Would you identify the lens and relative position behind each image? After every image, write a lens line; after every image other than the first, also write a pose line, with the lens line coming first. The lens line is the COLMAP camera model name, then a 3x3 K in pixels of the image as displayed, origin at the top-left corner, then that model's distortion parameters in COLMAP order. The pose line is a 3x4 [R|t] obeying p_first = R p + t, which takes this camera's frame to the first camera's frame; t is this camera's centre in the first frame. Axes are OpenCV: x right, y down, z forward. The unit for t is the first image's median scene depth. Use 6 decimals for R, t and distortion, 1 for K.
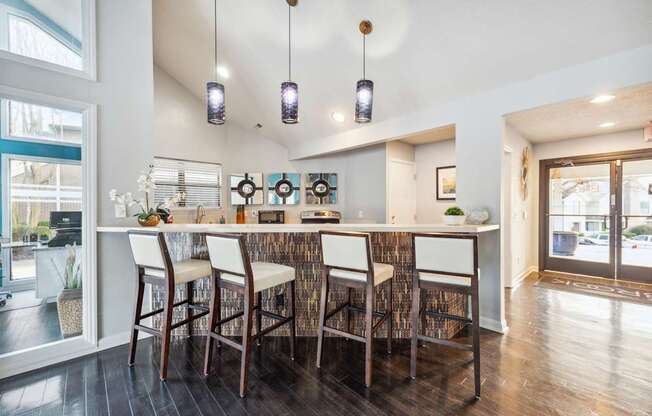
lens RADIAL K [[272.7, 0, 324.1], [0, 272.7, 210.7], [0, 0, 1]] dist [-0.002710, -0.000227]
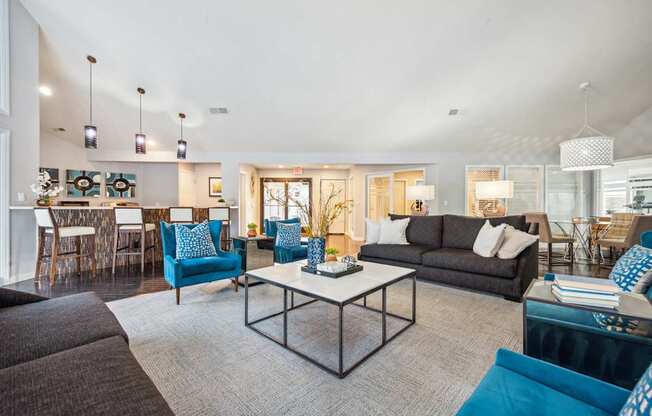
lens RADIAL K [[272.7, 0, 328.2], [0, 272.7, 206.6], [0, 0, 1]] dist [-0.002710, -0.000227]
pose [[0.664406, -0.001568, 0.747371, -0.409910], [0.007293, 0.999964, -0.004385, 0.042925], [-0.747337, 0.008364, 0.664393, -0.770662]]
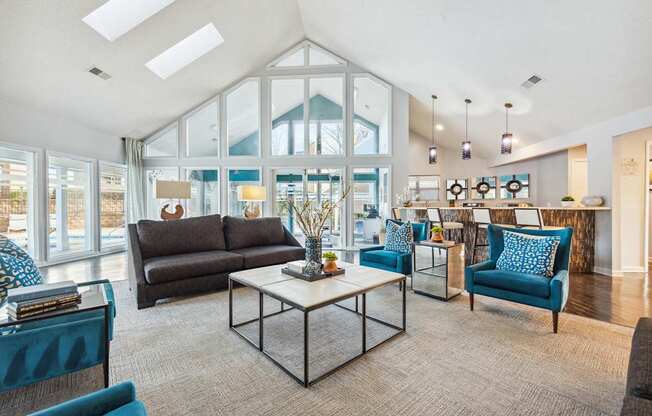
lens RADIAL K [[272.7, 0, 325.8], [0, 272.7, 211.4], [0, 0, 1]] dist [-0.002710, -0.000227]
pose [[0.698233, 0.011605, -0.715776, 0.382034], [-0.007337, 0.999932, 0.009056, 0.045279], [0.715833, -0.001072, 0.698271, -0.765197]]
